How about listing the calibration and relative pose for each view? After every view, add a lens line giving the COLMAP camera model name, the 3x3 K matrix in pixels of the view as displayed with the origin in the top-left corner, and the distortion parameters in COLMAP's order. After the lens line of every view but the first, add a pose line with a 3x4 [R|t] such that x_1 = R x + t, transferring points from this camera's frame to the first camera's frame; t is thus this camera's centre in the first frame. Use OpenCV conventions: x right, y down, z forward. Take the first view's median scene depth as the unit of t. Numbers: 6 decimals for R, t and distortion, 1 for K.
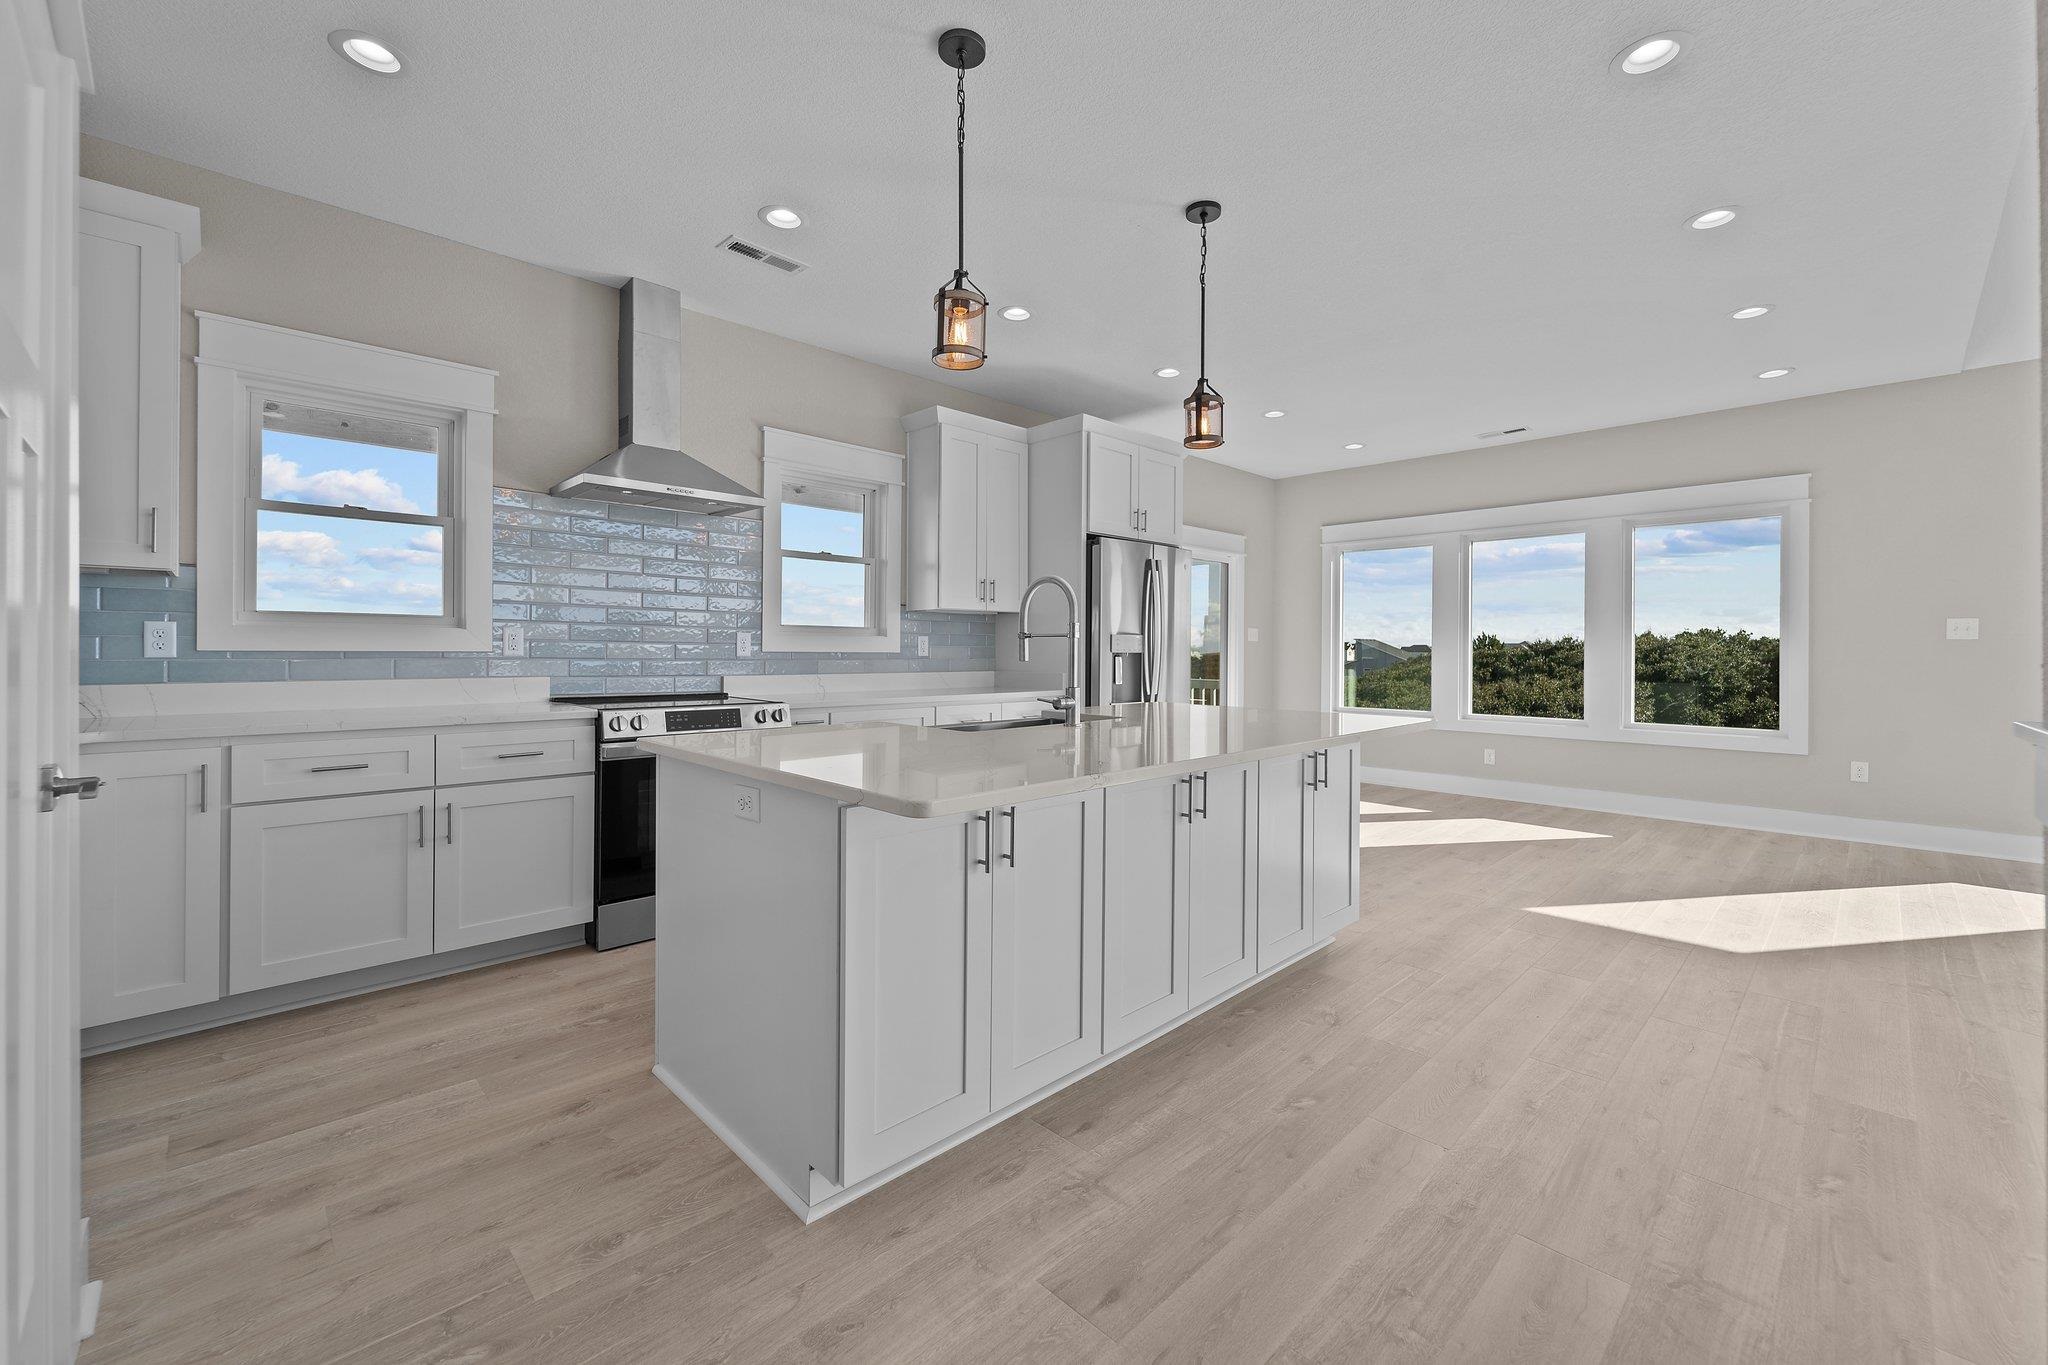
lens RADIAL K [[827.2, 0, 1038.2], [0, 827.2, 651.6], [0, 0, 1]] dist [0.001252, -0.000467]
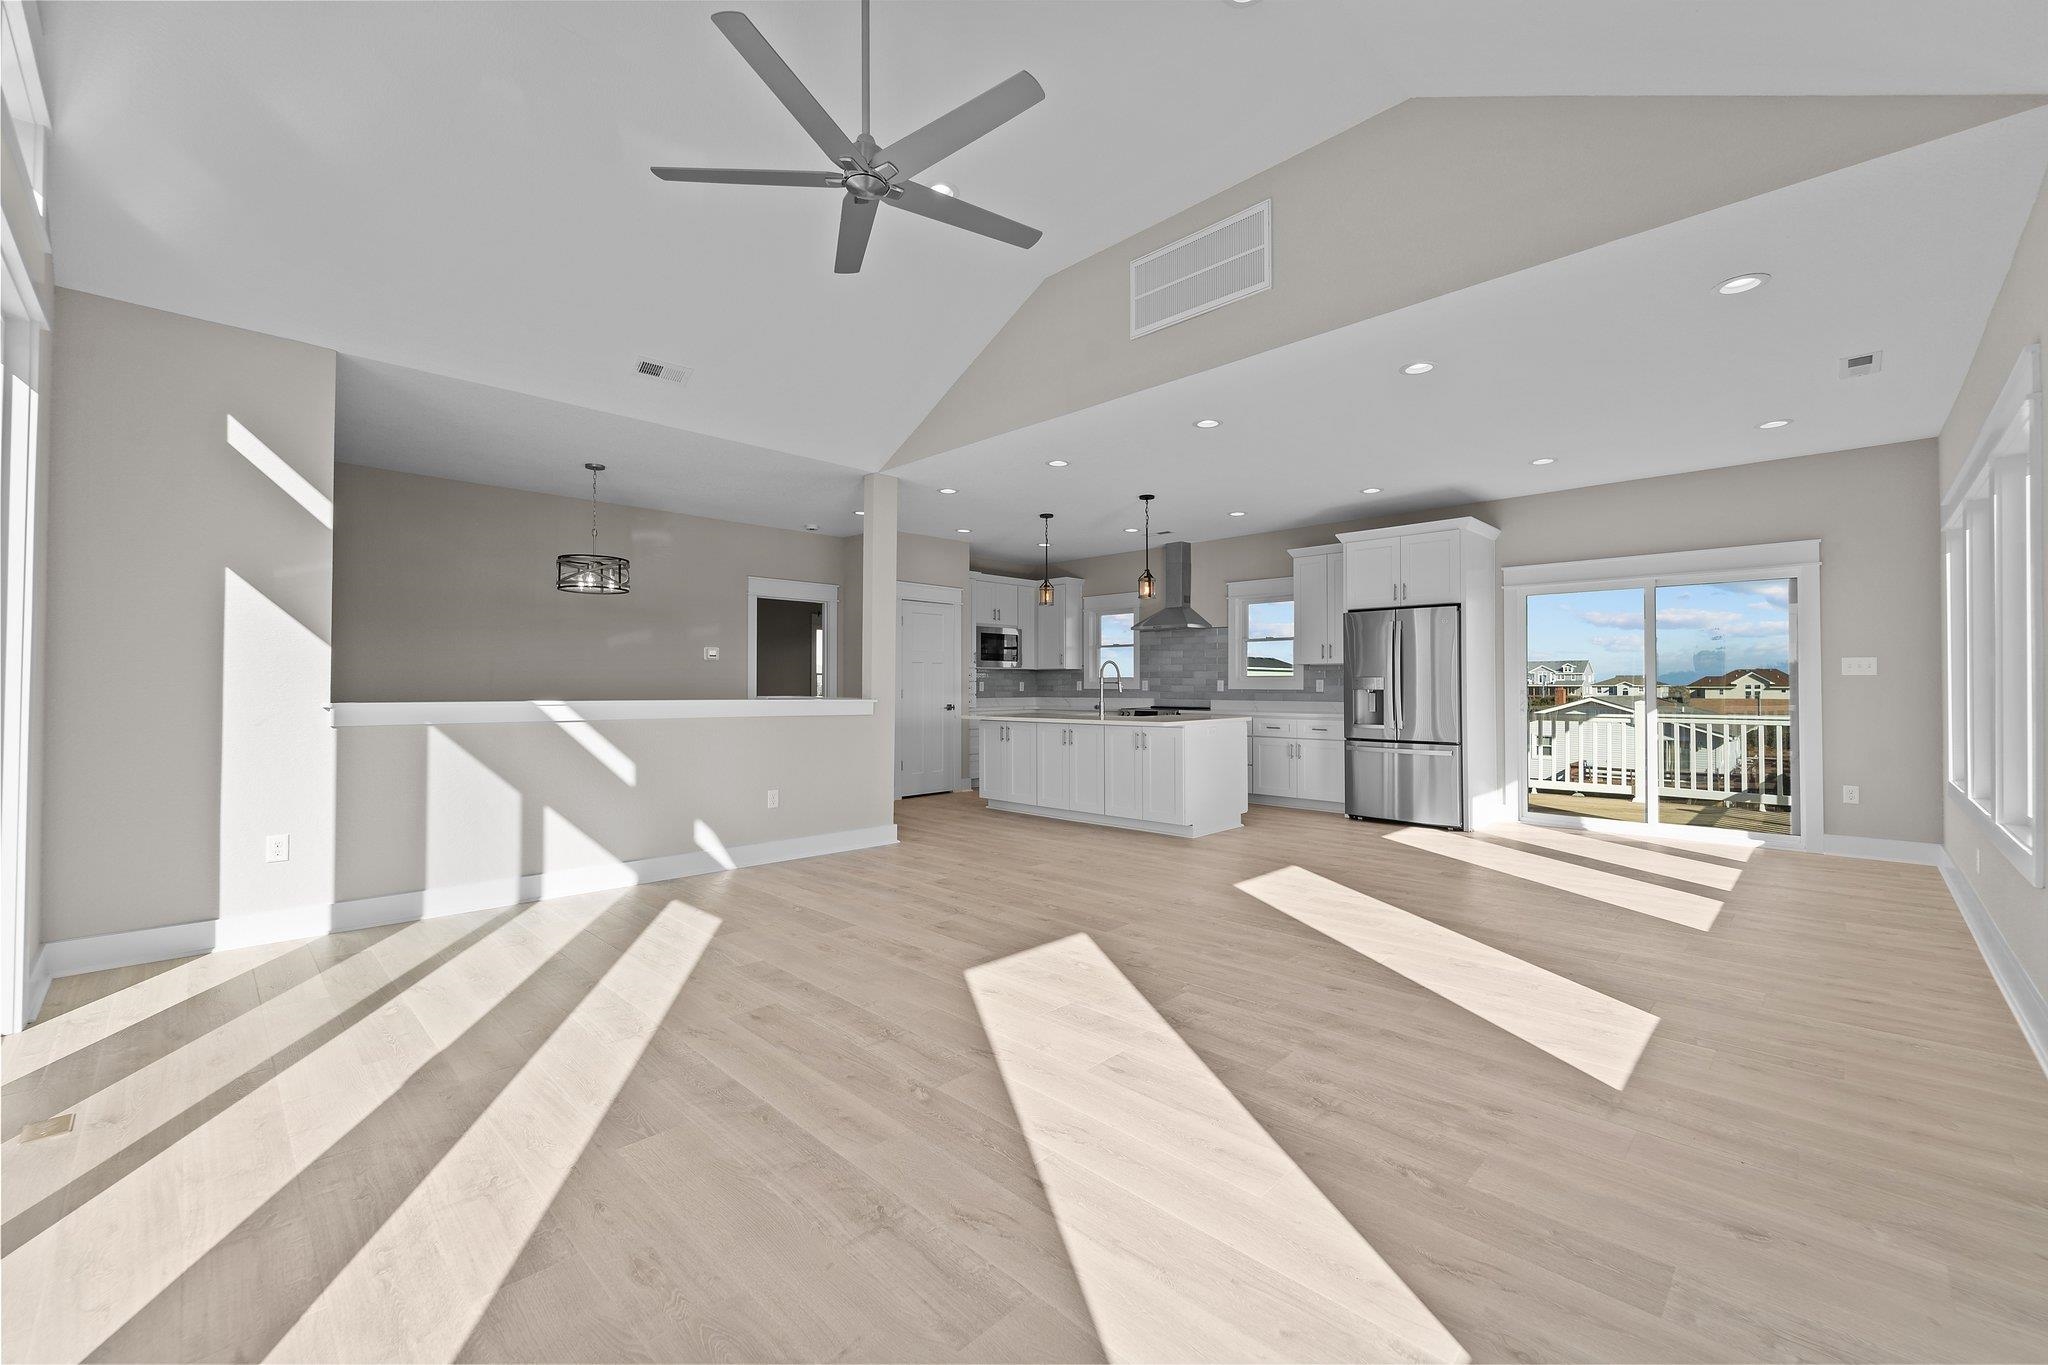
lens RADIAL K [[827.2, 0, 1031.1], [0, 827.2, 673.3], [0, 0, 1]] dist [0.001252, -0.000467]
pose [[0.018639, -0.020602, -0.999614, 1.754852], [-0.001364, 0.999786, -0.020631, 0.003557], [0.999825, 0.001748, 0.018607, 0.452052]]
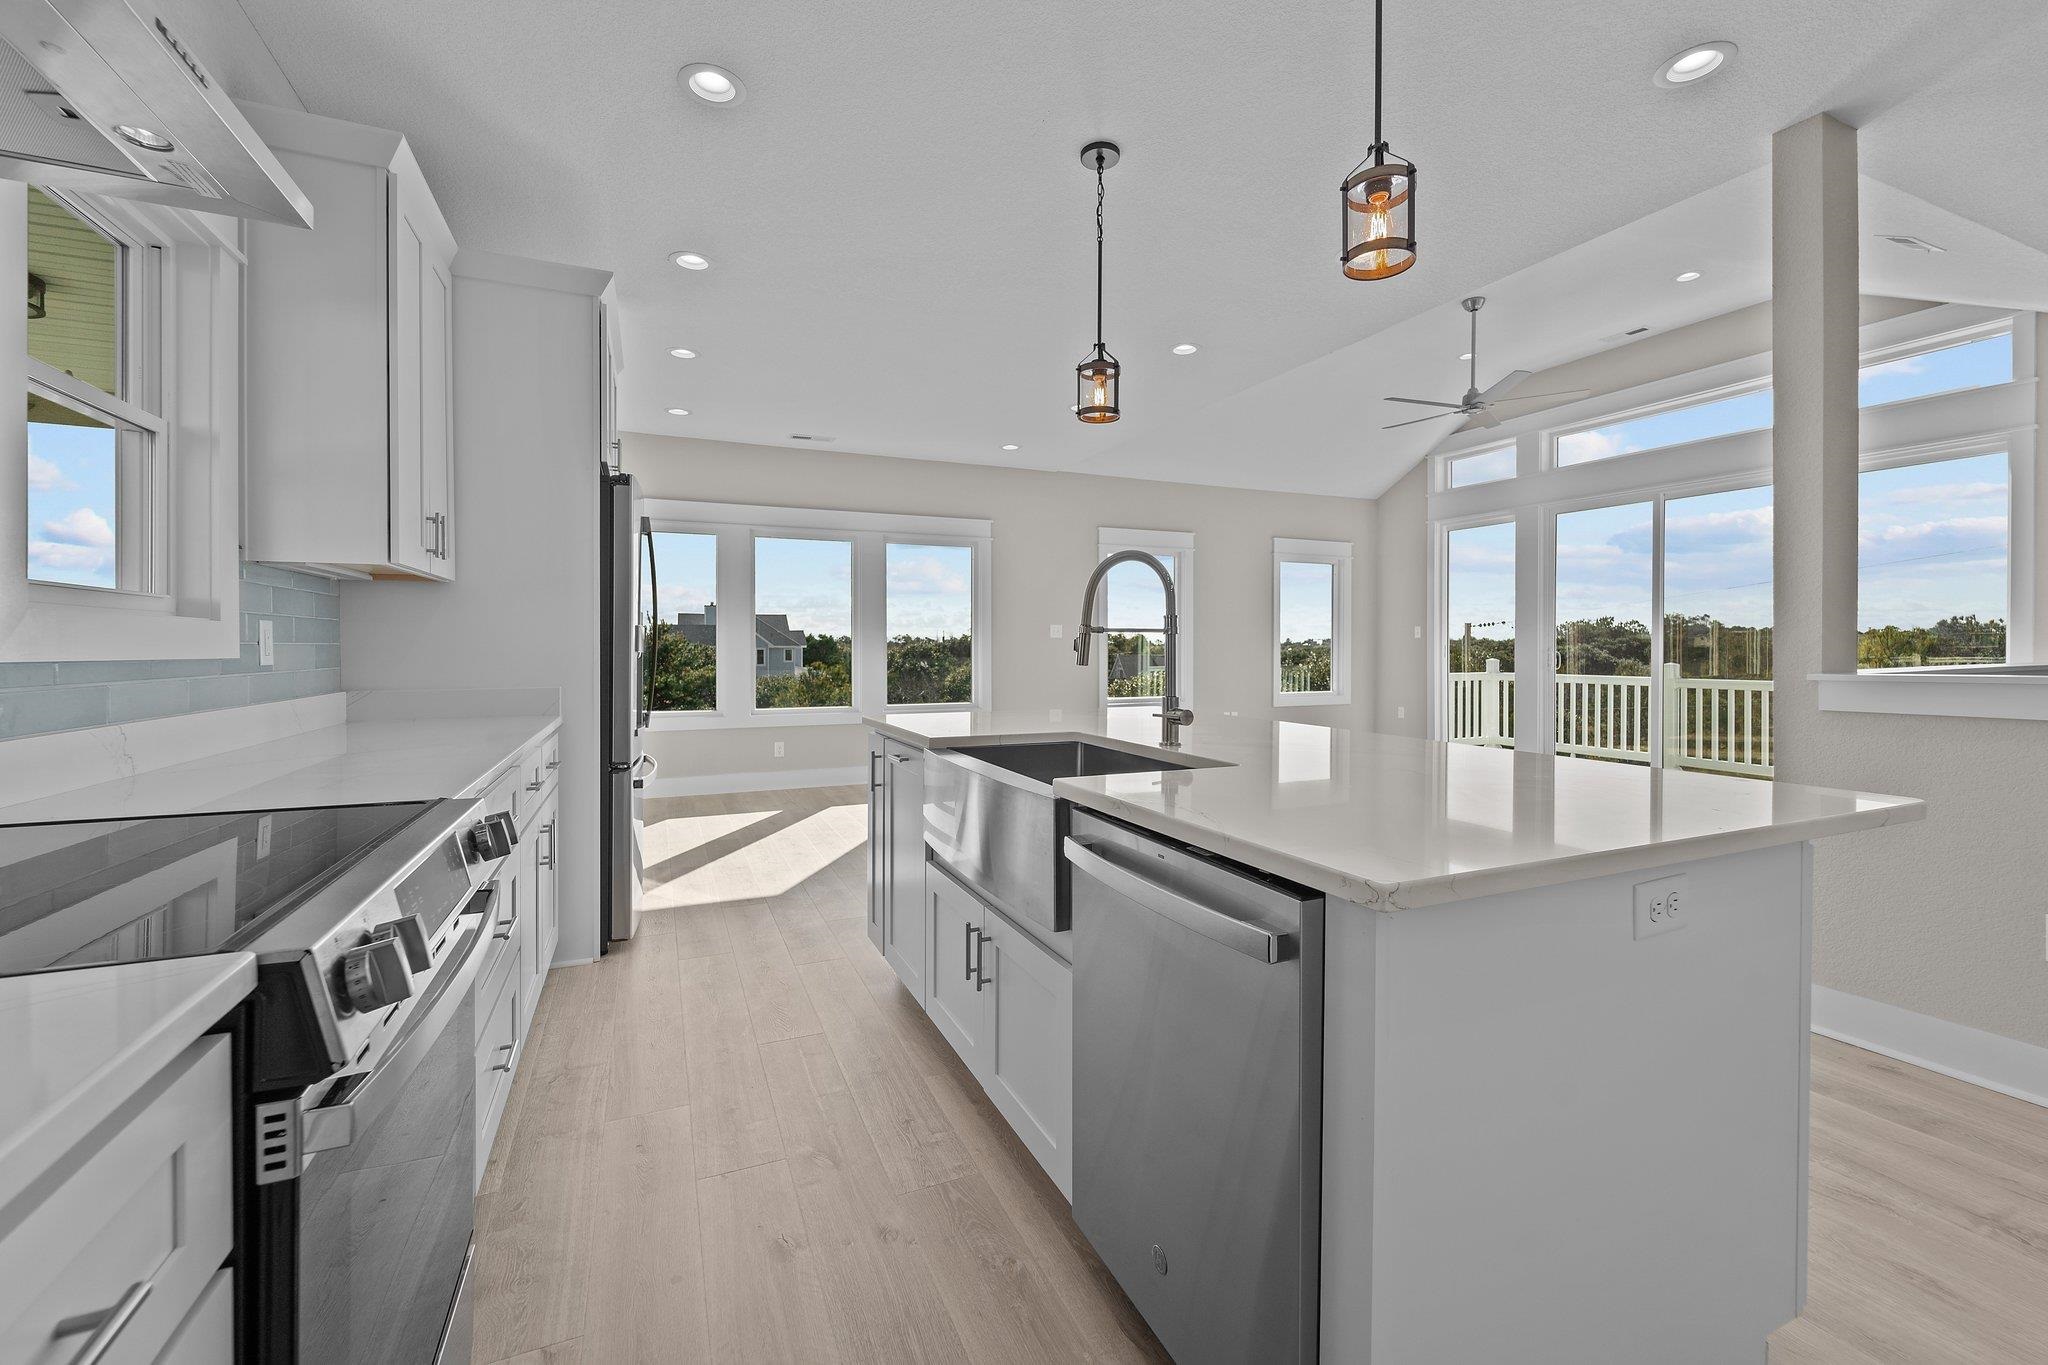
lens RADIAL K [[827.2, 0, 1022.7], [0, 827.2, 650.8], [0, 0, 1]] dist [0.001252, -0.000467]
pose [[0.361352, -0.010277, 0.932373, -0.471009], [0.002114, 0.999946, 0.010202, -0.006819], [-0.932427, -0.001716, 0.361354, 0.538464]]
